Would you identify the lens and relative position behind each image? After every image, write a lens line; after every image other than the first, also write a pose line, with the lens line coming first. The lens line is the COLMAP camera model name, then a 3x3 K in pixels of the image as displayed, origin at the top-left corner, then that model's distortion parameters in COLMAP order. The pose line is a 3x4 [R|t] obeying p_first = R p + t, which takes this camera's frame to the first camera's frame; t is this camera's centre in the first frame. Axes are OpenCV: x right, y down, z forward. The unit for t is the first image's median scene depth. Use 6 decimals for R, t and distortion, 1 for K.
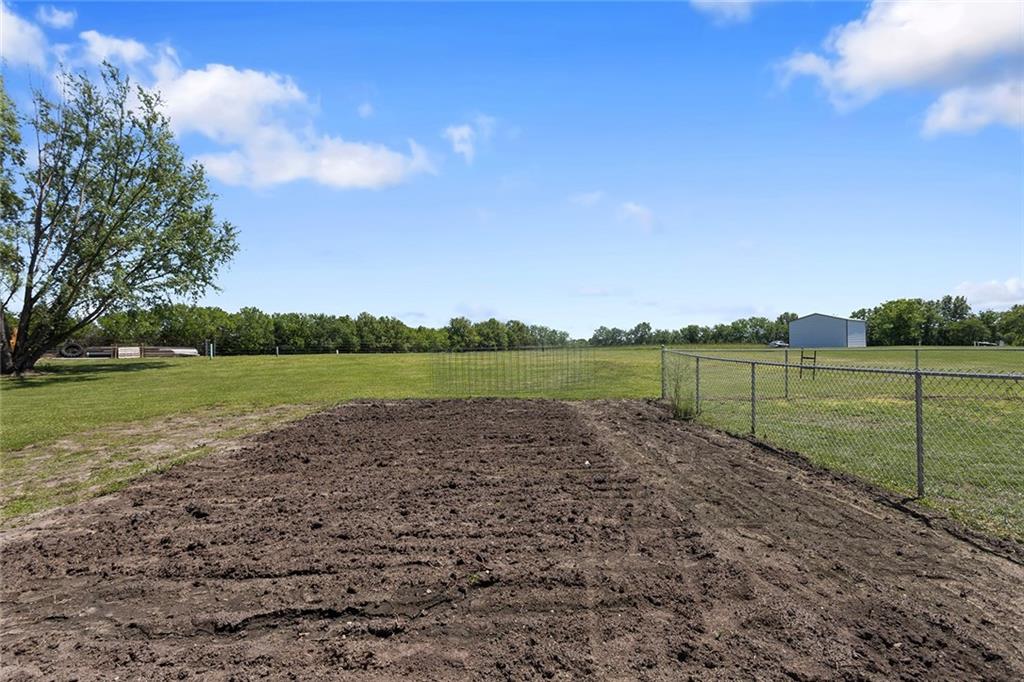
lens RADIAL K [[484.7, 0, 503.5], [0, 484.7, 338.7], [0, 0, 1]] dist [-0.001792, -0.000191]
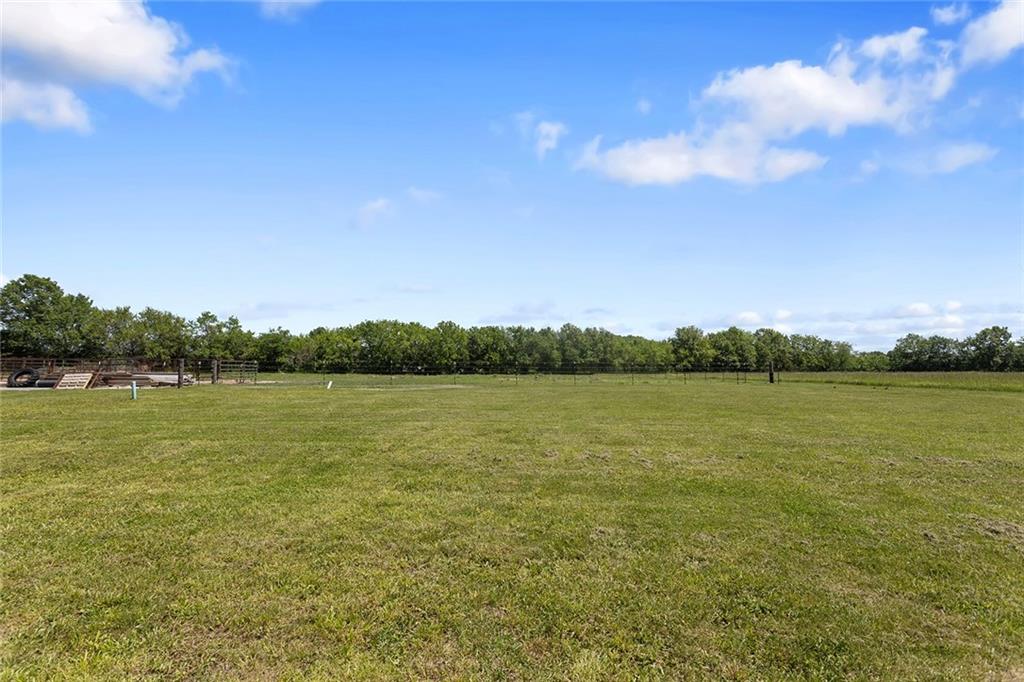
lens RADIAL K [[488.2, 0, 501.2], [0, 488.2, 340.8], [0, 0, 1]] dist [0.009974, 0.000052]
pose [[0.883038, -0.014597, -0.469075, 0.022949], [0.003949, 0.999712, -0.023675, -0.002133], [0.469286, 0.019054, 0.882841, 0.152673]]
